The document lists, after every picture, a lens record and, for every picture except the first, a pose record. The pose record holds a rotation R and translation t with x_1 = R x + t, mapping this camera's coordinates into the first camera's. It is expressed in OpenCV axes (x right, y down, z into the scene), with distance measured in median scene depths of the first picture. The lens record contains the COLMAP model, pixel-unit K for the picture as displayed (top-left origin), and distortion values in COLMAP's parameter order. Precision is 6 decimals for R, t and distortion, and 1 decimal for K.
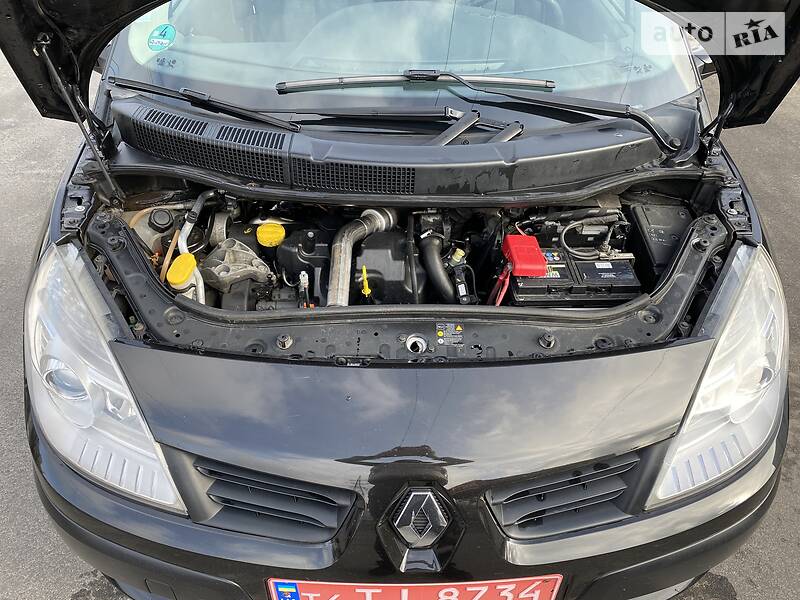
lens RADIAL K [[616.2, 0, 405.7], [0, 616.2, 298.3], [0, 0, 1]] dist [0.012356, -0.005553]
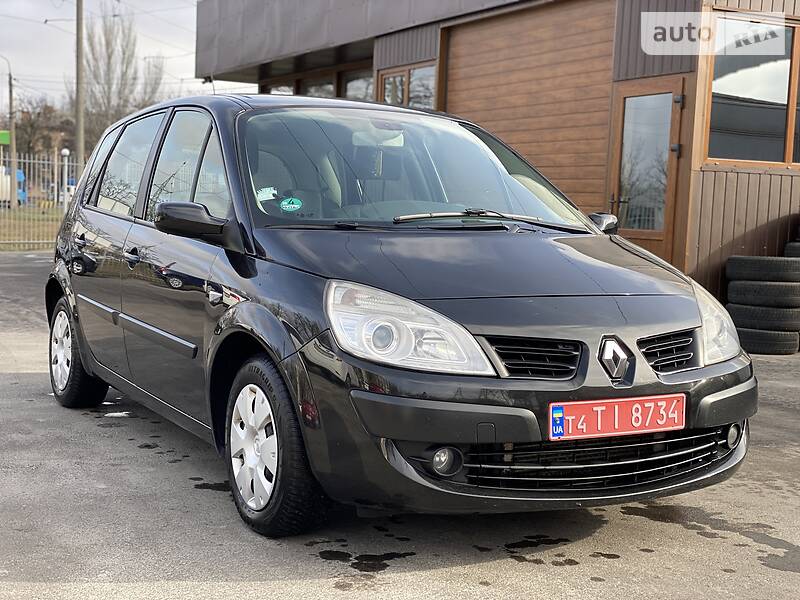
lens RADIAL K [[1183.3, 0, 401.8], [0, 1183.3, 300.4], [0, 0, 1]] dist [0.148654, -0.066971]
pose [[0.888395, -0.032972, 0.457894, -1.681691], [0.287362, 0.817787, -0.498646, 1.410825], [-0.358018, 0.574576, 0.735993, -1.150104]]
